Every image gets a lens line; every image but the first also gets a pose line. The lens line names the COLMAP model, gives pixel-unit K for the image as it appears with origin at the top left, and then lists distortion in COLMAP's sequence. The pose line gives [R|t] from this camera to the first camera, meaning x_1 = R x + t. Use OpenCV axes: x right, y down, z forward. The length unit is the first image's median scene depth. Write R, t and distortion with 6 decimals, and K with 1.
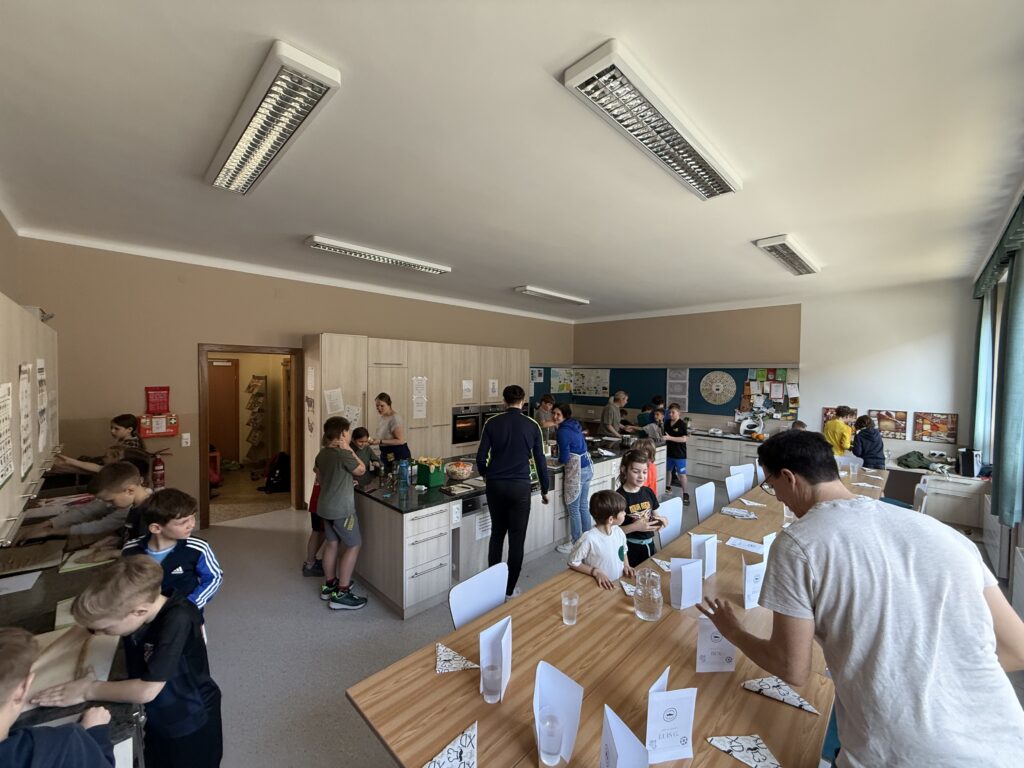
lens RADIAL K [[409.0, 0, 511.9], [0, 409.0, 386.5], [0, 0, 1]] dist [-0.000094, 0.000003]
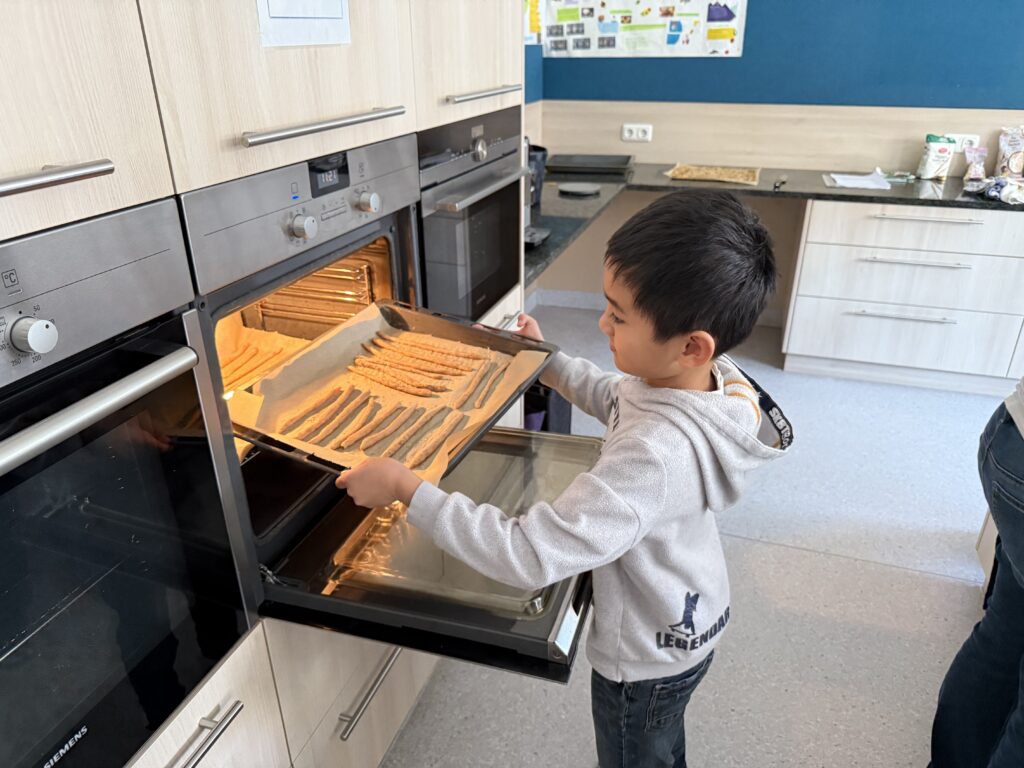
lens RADIAL K [[736.0, 0, 507.5], [0, 736.0, 389.8], [0, 0, 1]] dist [0.017363, -0.021070]
pose [[0.896009, -0.207778, 0.392424, -0.063501], [0.031359, 0.911169, 0.410838, 0.022049], [-0.442928, -0.355809, 0.822931, 0.657072]]
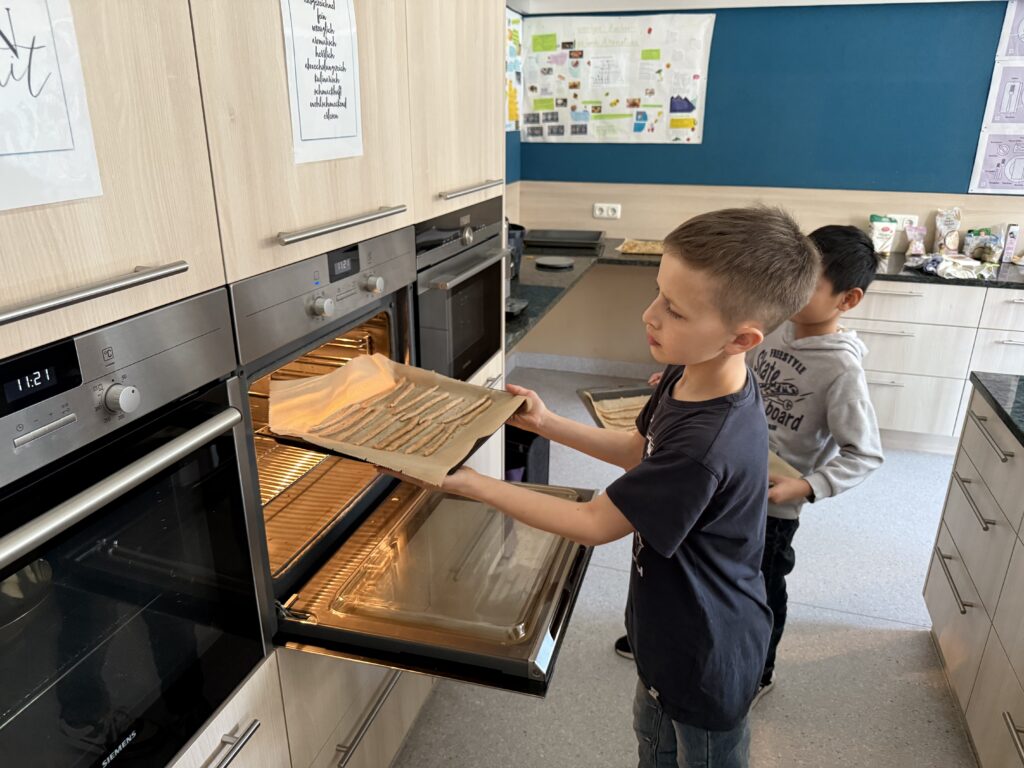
lens RADIAL K [[736.0, 0, 507.0], [0, 736.0, 377.7], [0, 0, 1]] dist [0.017363, -0.021070]
pose [[0.883940, -0.165890, 0.437184, -0.072364], [0.019104, 0.946986, 0.320707, 0.015109], [-0.467209, -0.275133, 0.840248, 0.641821]]
